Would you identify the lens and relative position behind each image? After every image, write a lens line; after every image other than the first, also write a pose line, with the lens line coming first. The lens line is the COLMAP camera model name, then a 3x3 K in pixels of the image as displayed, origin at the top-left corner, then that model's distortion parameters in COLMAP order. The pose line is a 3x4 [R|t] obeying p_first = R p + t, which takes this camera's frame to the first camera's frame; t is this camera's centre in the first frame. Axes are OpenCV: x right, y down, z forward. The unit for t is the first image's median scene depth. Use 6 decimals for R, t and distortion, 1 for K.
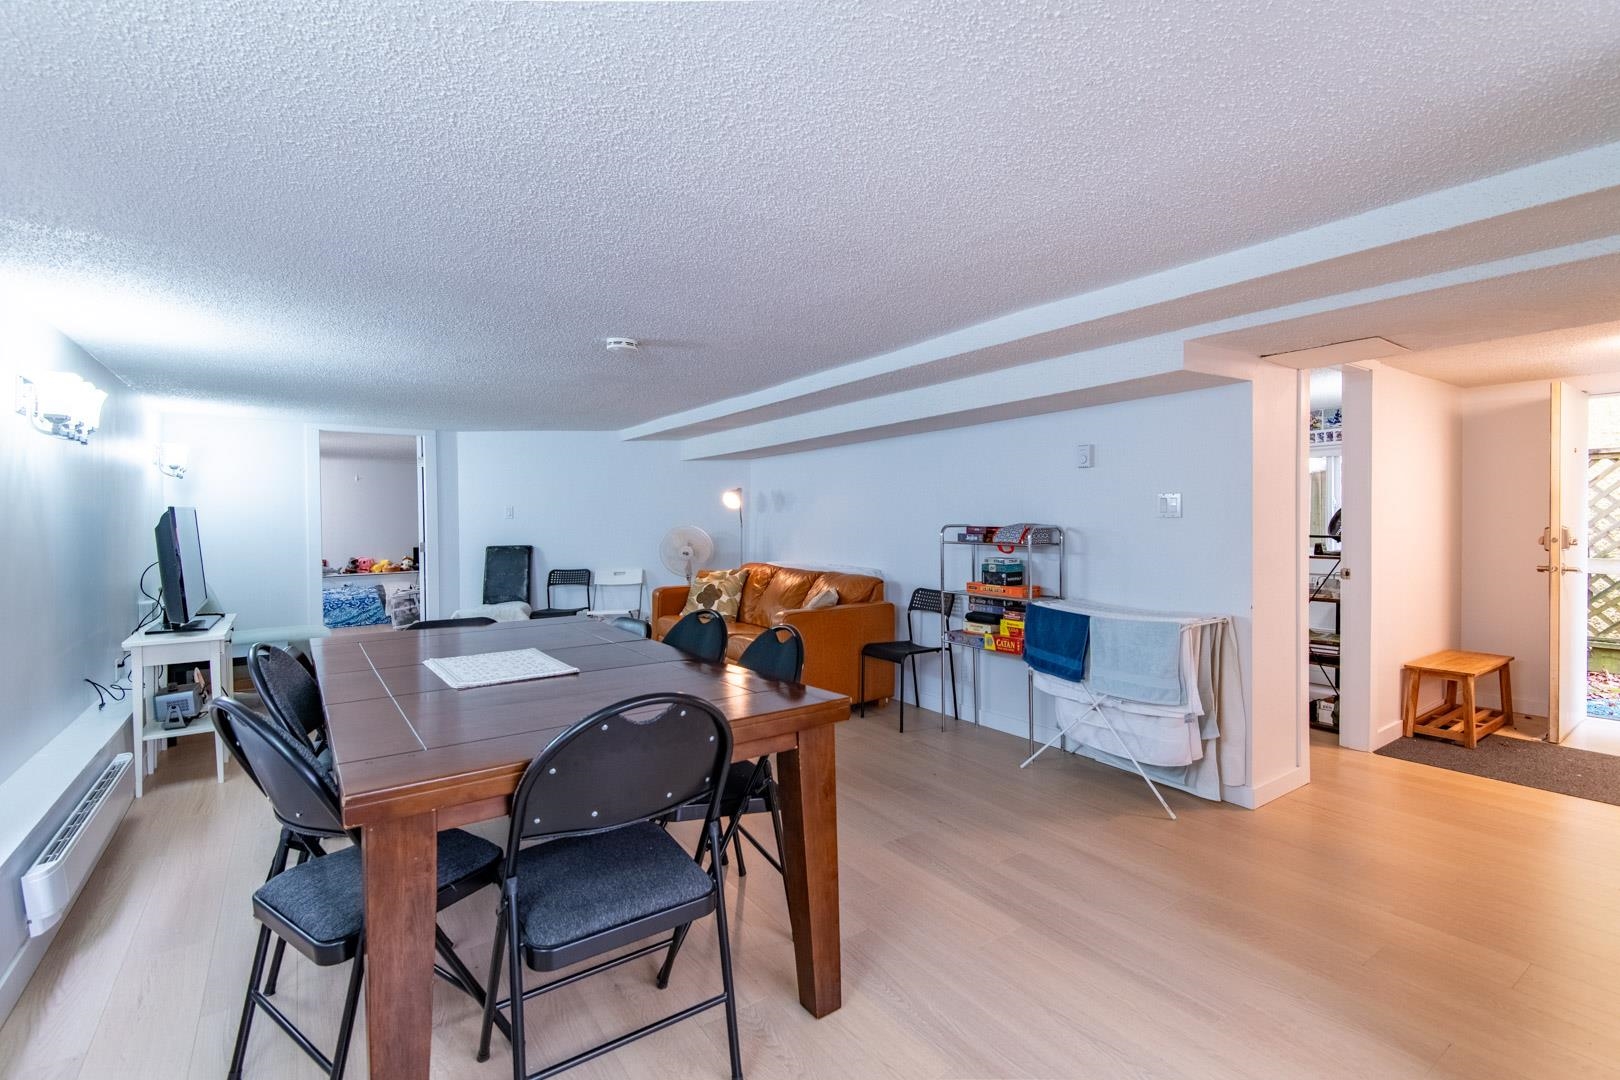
lens RADIAL K [[733.6, 0, 805.9], [0, 733.6, 529.0], [0, 0, 1]] dist [0.001969, 0.000154]
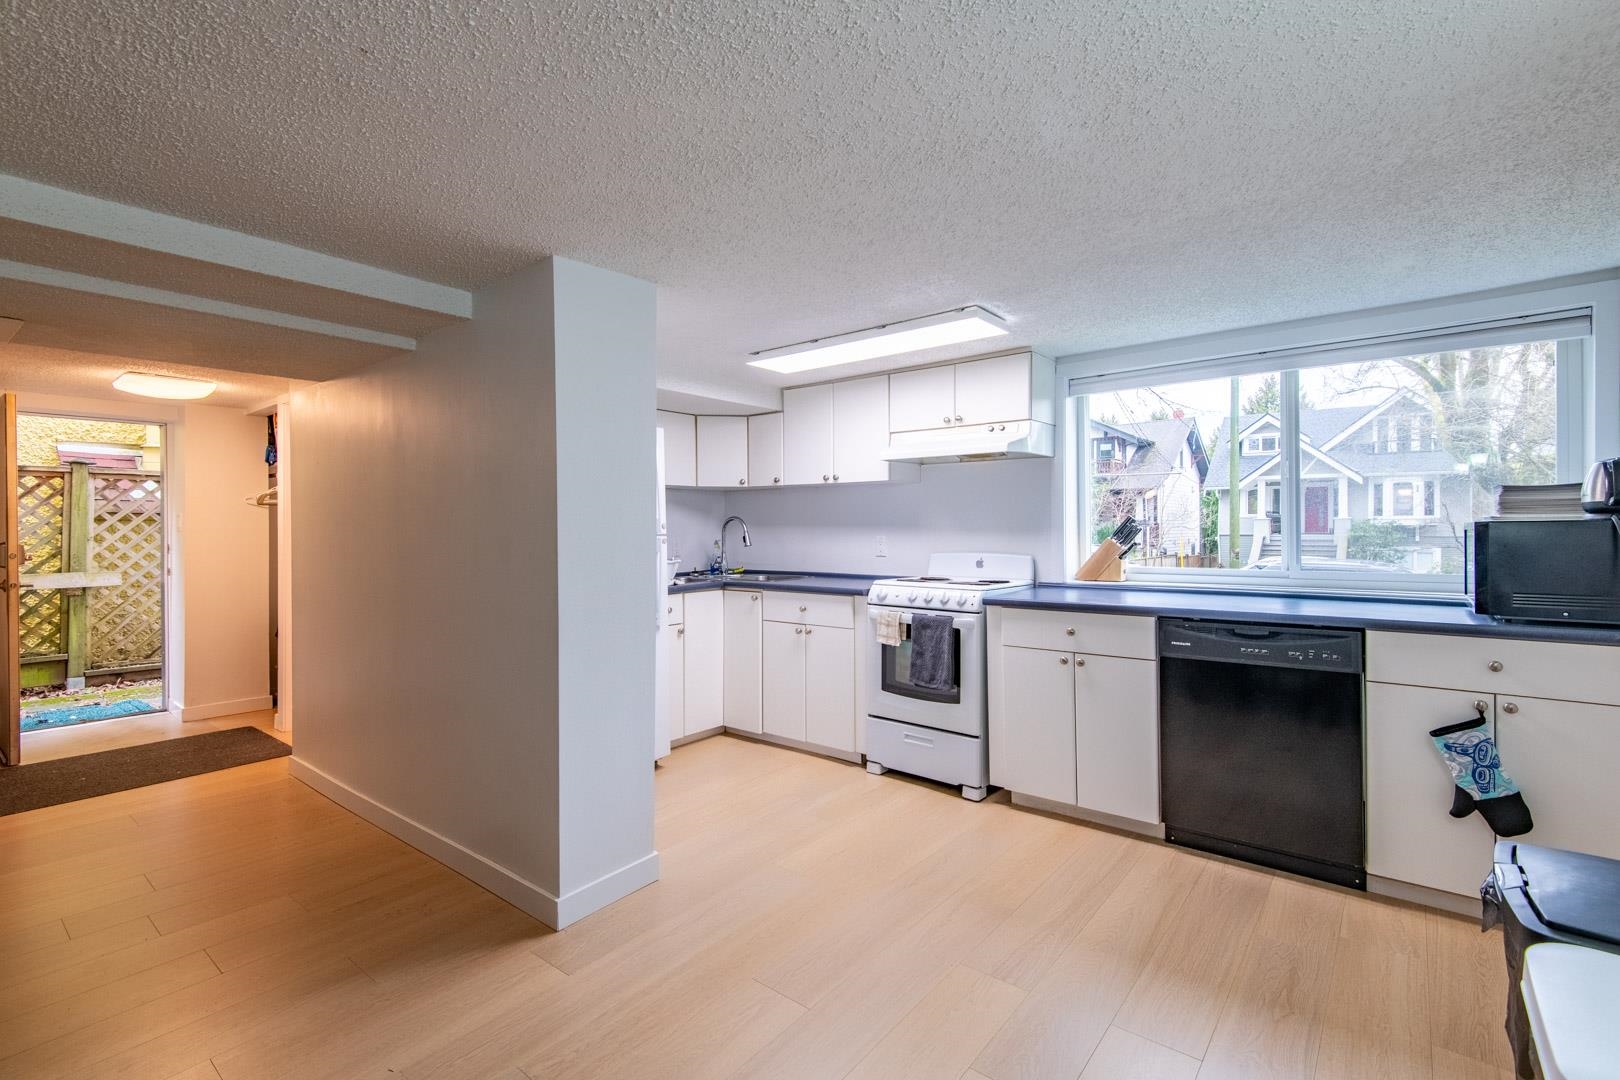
lens RADIAL K [[733.6, 0, 805.9], [0, 733.6, 529.0], [0, 0, 1]] dist [0.001969, 0.000154]
pose [[-0.261215, 0.006423, 0.965259, -0.232330], [0.018945, 0.999819, -0.001526, 0.000493], [-0.965095, 0.017888, -0.261289, 0.273493]]
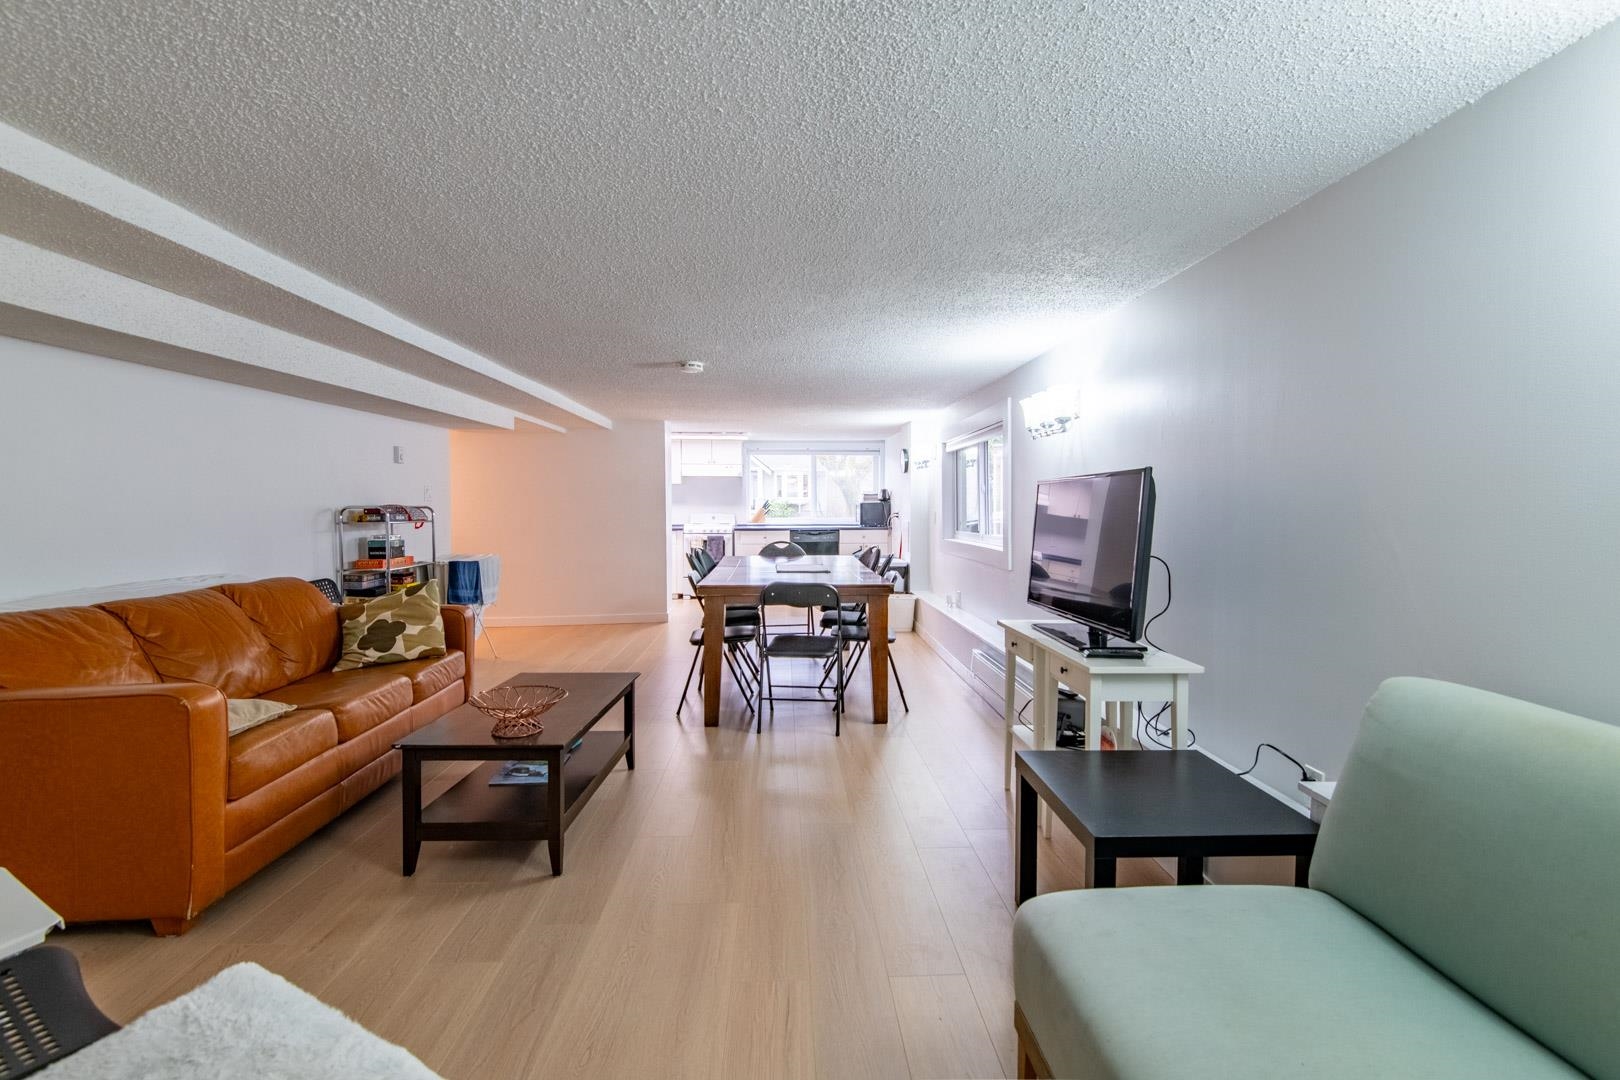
lens RADIAL K [[733.6, 0, 805.9], [0, 733.6, 529.0], [0, 0, 1]] dist [0.001969, 0.000154]
pose [[-0.840279, -0.011628, 0.542030, -0.441194], [0.013360, 0.999022, 0.042143, -0.003552], [-0.541990, 0.042654, -0.839302, 0.688784]]
